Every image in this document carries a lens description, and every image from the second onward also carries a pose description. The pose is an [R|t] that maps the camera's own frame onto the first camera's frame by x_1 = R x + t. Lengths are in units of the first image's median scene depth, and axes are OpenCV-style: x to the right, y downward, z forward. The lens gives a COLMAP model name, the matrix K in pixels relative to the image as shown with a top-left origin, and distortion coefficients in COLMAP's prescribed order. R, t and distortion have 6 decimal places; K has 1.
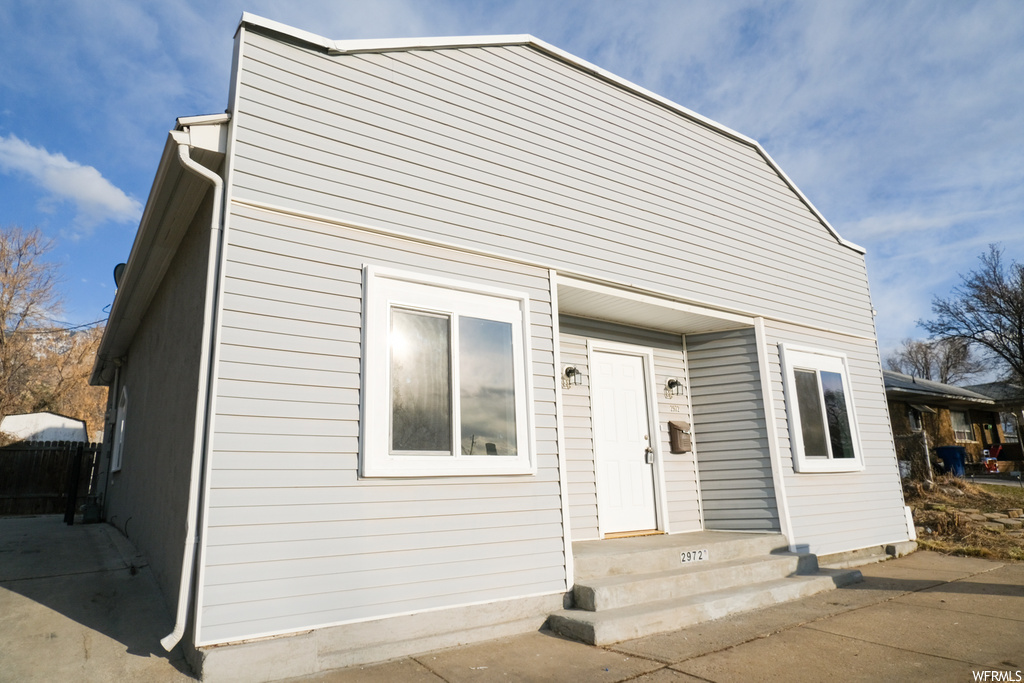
lens RADIAL K [[631.8, 0, 512.0], [0, 631.8, 341.5], [0, 0, 1]] dist [-0.027680, 0.001541]
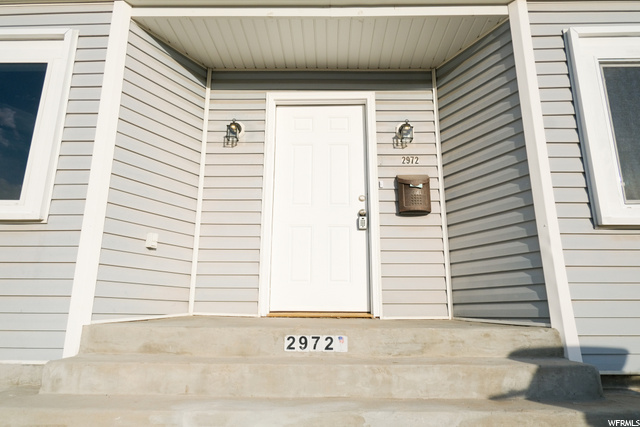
lens RADIAL K [[409.5, 0, 320.0], [0, 409.5, 213.5], [0, 0, 1]] dist [-0.010249, -0.001615]
pose [[0.811506, -0.107045, -0.574456, 0.464734], [0.107090, 0.993672, -0.033882, 0.182679], [0.574448, -0.034023, 0.817834, 0.542273]]
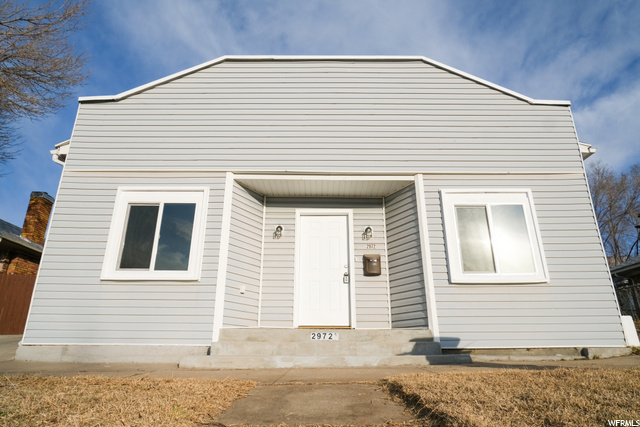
lens RADIAL K [[407.9, 0, 322.0], [0, 407.9, 205.6], [0, 0, 1]] dist [-0.024422, 0.000291]
pose [[0.827254, -0.169824, -0.535547, 0.716685], [0.105638, 0.983237, -0.148610, 0.147753], [0.551807, 0.066364, 0.831327, 0.136514]]
